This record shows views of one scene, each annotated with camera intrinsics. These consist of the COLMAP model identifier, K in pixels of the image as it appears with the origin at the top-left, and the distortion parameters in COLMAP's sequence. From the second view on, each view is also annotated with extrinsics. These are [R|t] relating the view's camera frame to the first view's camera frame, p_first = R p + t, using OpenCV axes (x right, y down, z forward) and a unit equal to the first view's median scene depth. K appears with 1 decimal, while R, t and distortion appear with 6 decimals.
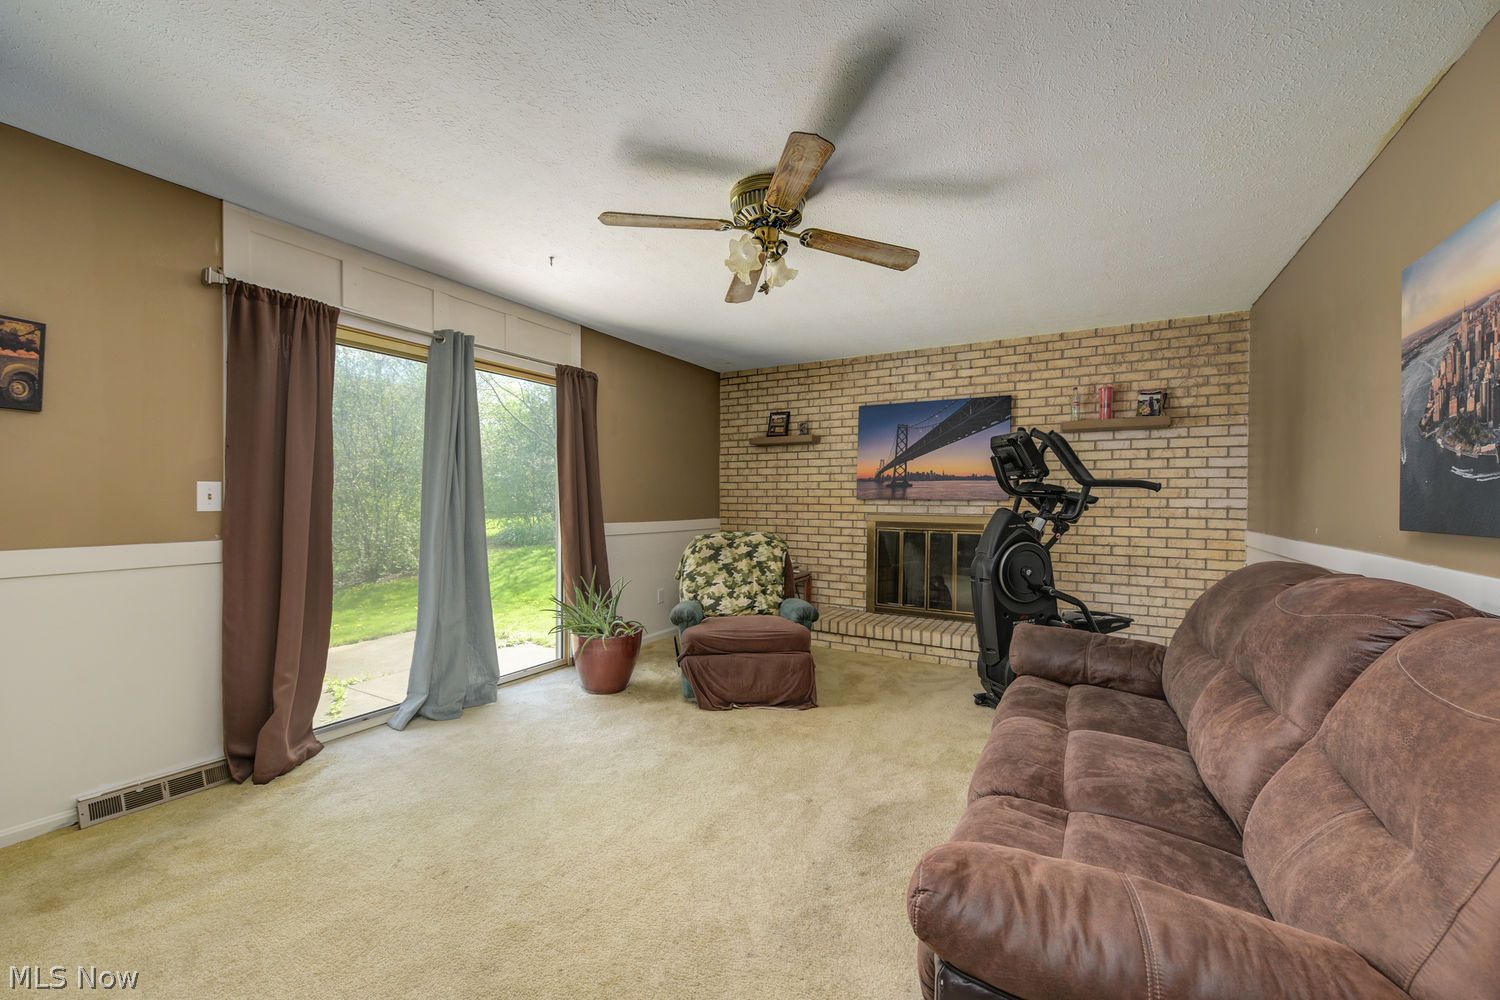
lens RADIAL K [[598.6, 0, 747.4], [0, 598.6, 504.4], [0, 0, 1]] dist [-0.001222, -0.000378]
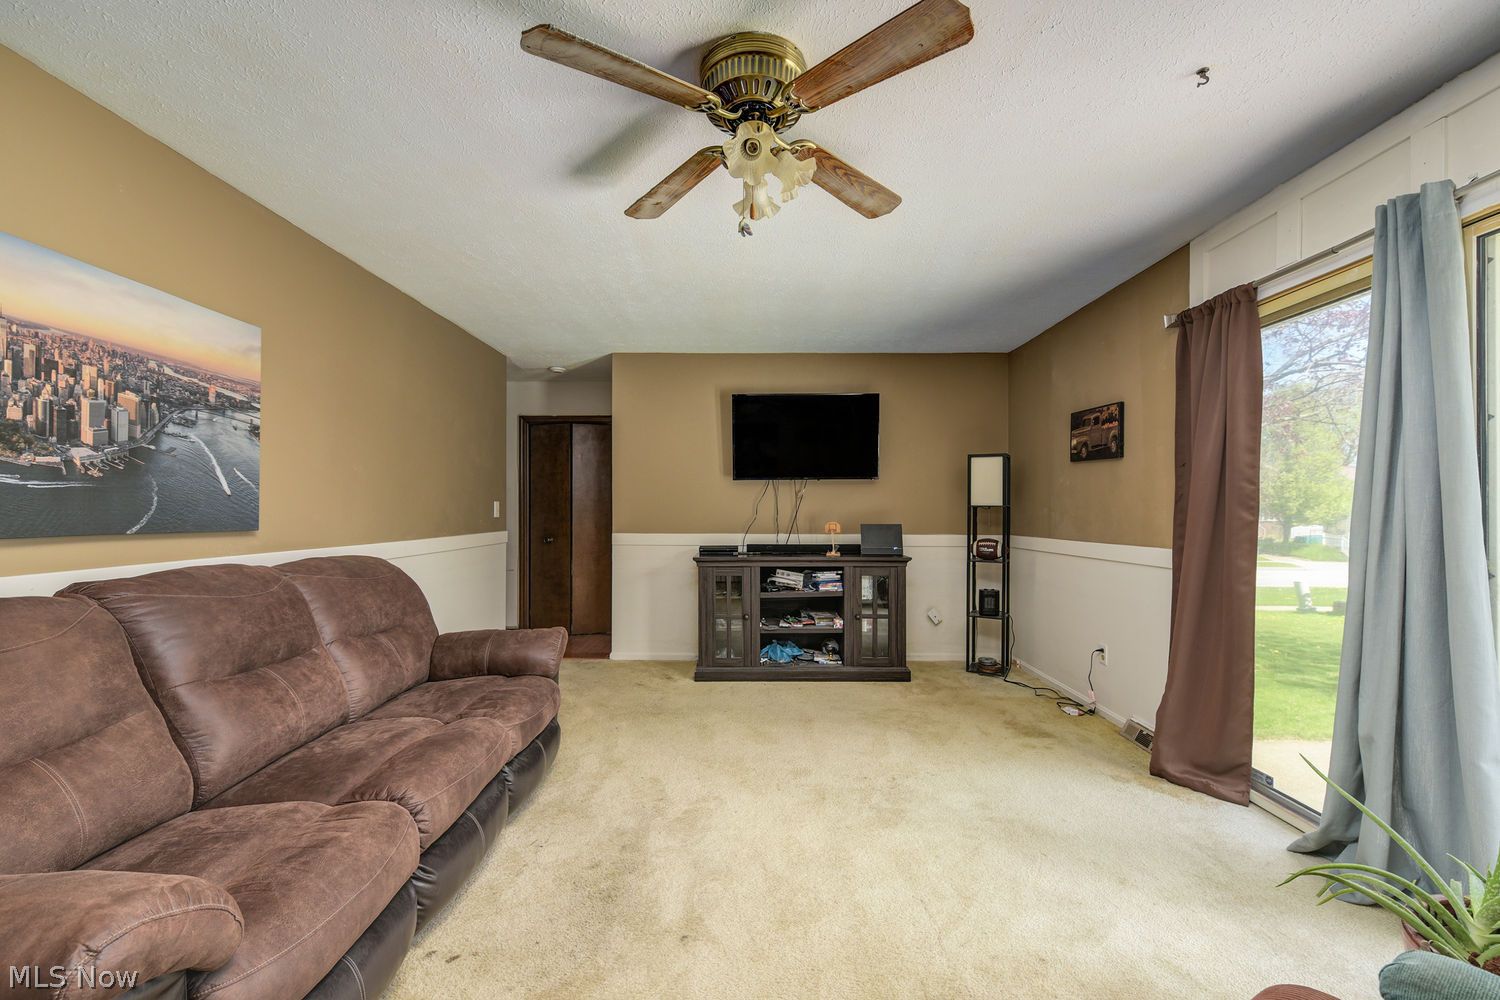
lens RADIAL K [[598.6, 0, 747.4], [0, 598.6, 504.4], [0, 0, 1]] dist [-0.001222, -0.000378]
pose [[-0.864556, -0.012817, -0.502372, 0.226900], [-0.011106, 0.999918, -0.006399, -0.005396], [0.502413, 0.000047, -0.864628, 0.928250]]
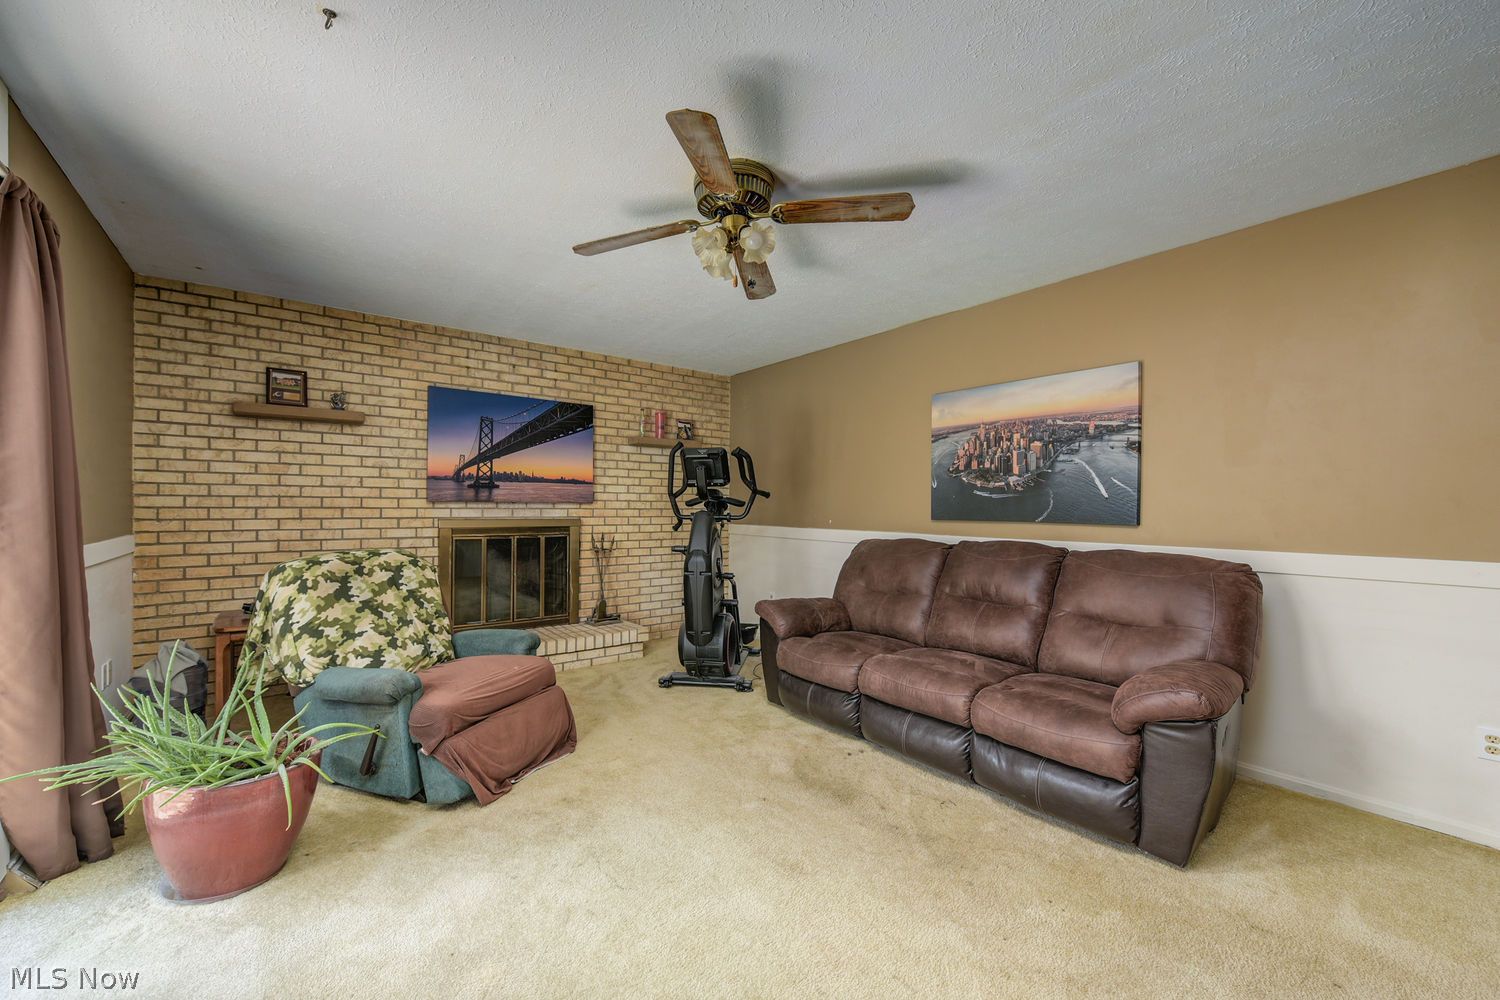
lens RADIAL K [[598.6, 0, 747.4], [0, 598.6, 504.4], [0, 0, 1]] dist [-0.001222, -0.000378]
pose [[0.371909, -0.001612, 0.928268, -0.481581], [0.001976, 0.999998, 0.000946, -0.005536], [-0.928267, 0.001482, 0.371911, 0.364088]]
